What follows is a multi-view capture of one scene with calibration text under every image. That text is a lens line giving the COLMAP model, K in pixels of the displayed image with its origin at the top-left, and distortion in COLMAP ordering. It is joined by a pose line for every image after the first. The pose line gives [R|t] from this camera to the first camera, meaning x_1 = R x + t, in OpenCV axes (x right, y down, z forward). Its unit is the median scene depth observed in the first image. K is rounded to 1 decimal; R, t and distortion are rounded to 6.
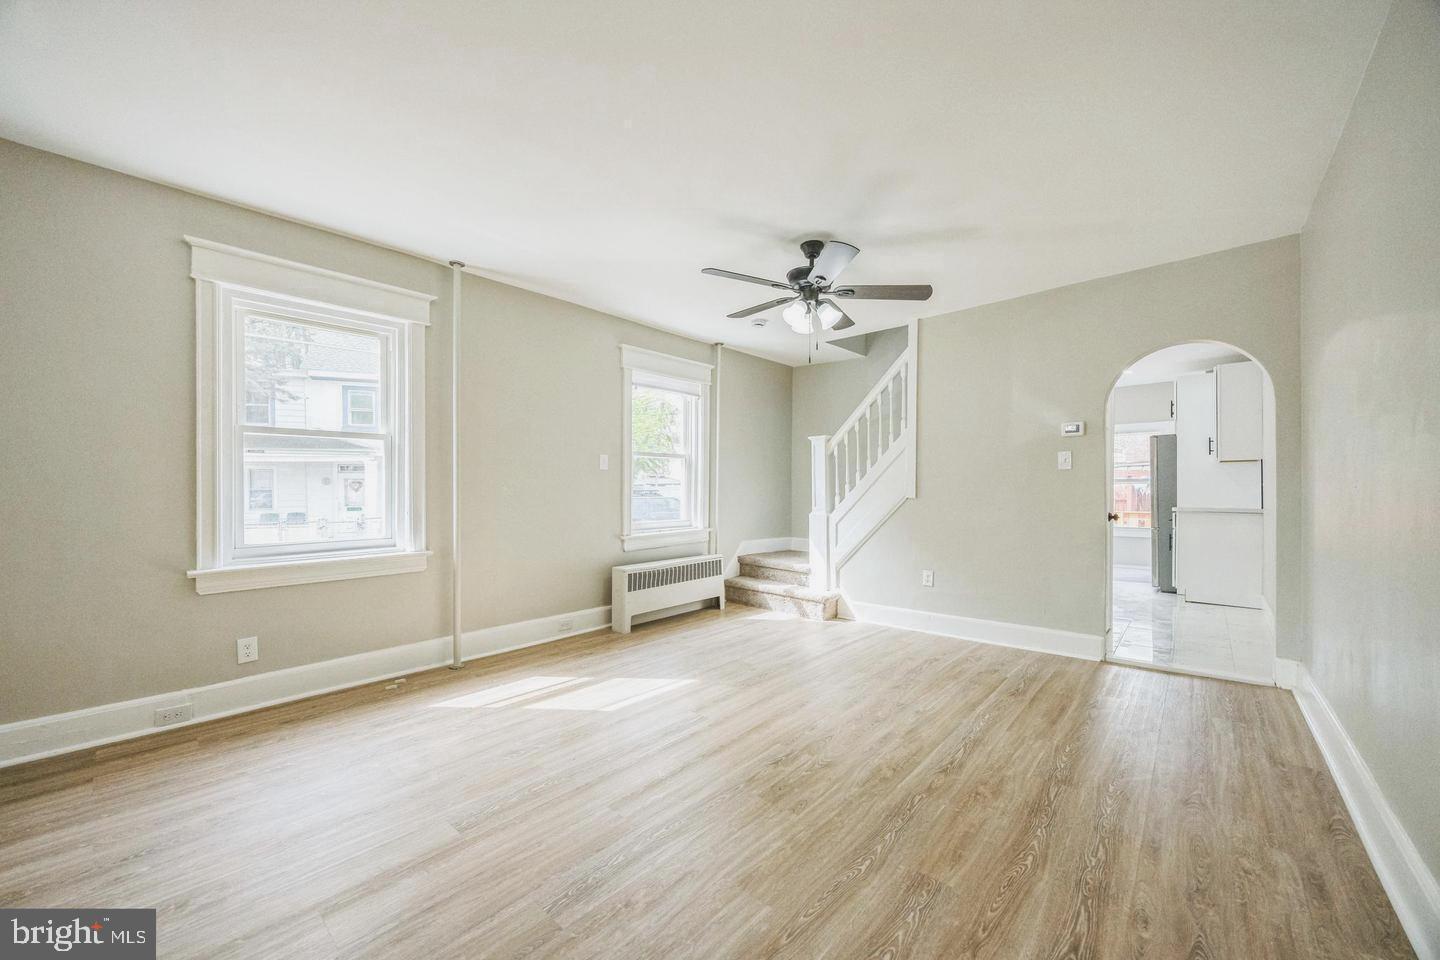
lens RADIAL K [[549.1, 0, 711.5], [0, 549.1, 487.4], [0, 0, 1]] dist [-0.000389, -0.000195]
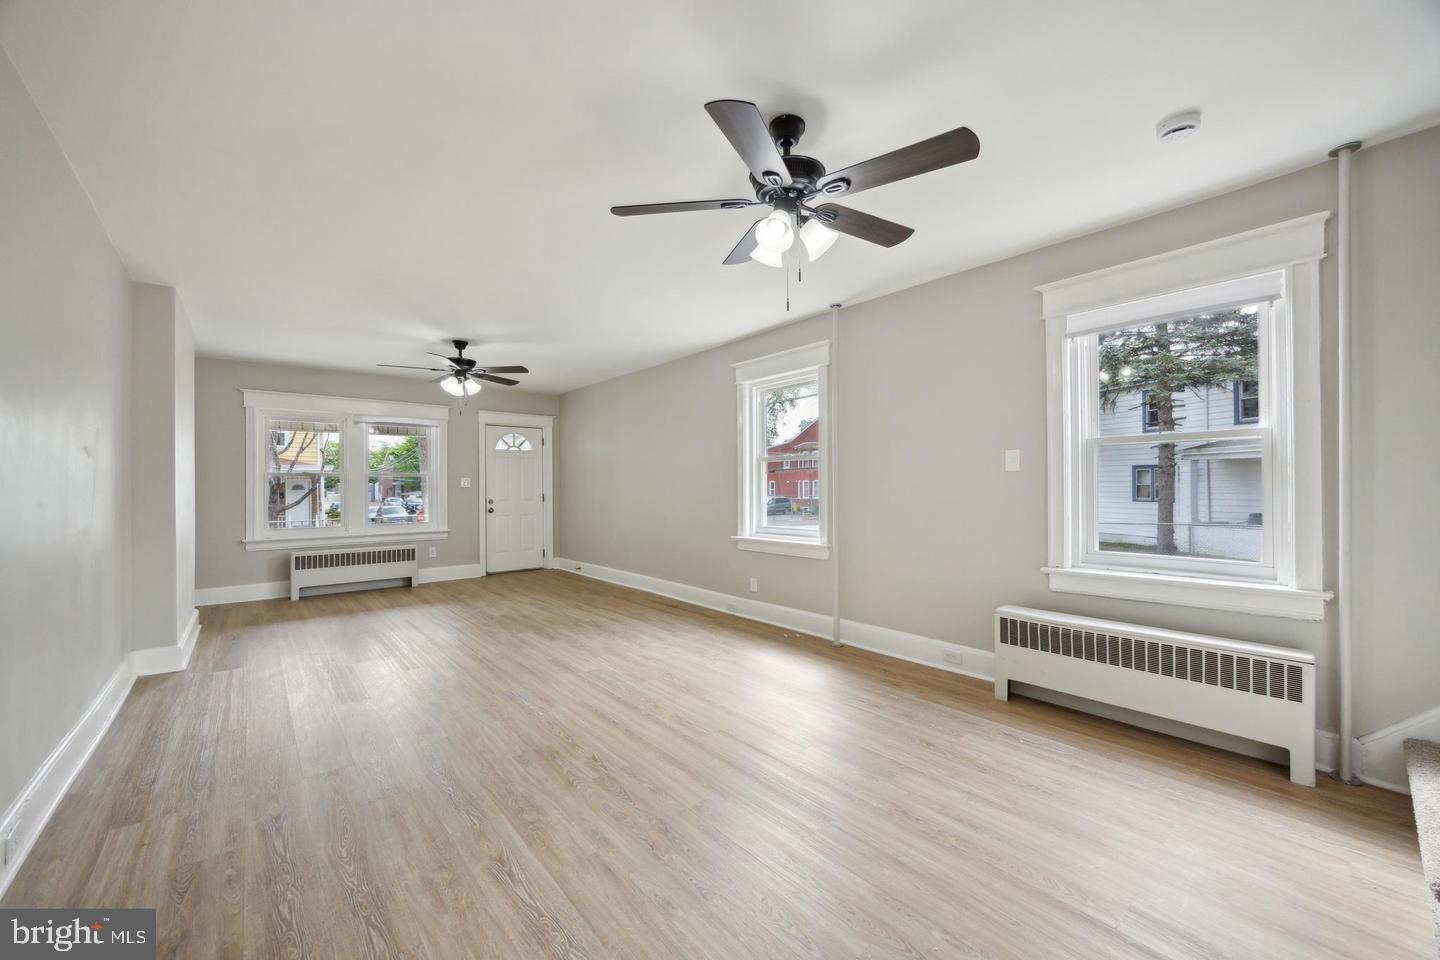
lens RADIAL K [[549.1, 0, 713.8], [0, 549.1, 482.0], [0, 0, 1]] dist [-0.000389, -0.000195]
pose [[-0.141782, -0.008869, -0.989858, 0.978448], [0.005390, 0.999938, -0.009731, -0.020273], [0.989883, -0.006715, -0.141725, 1.186090]]
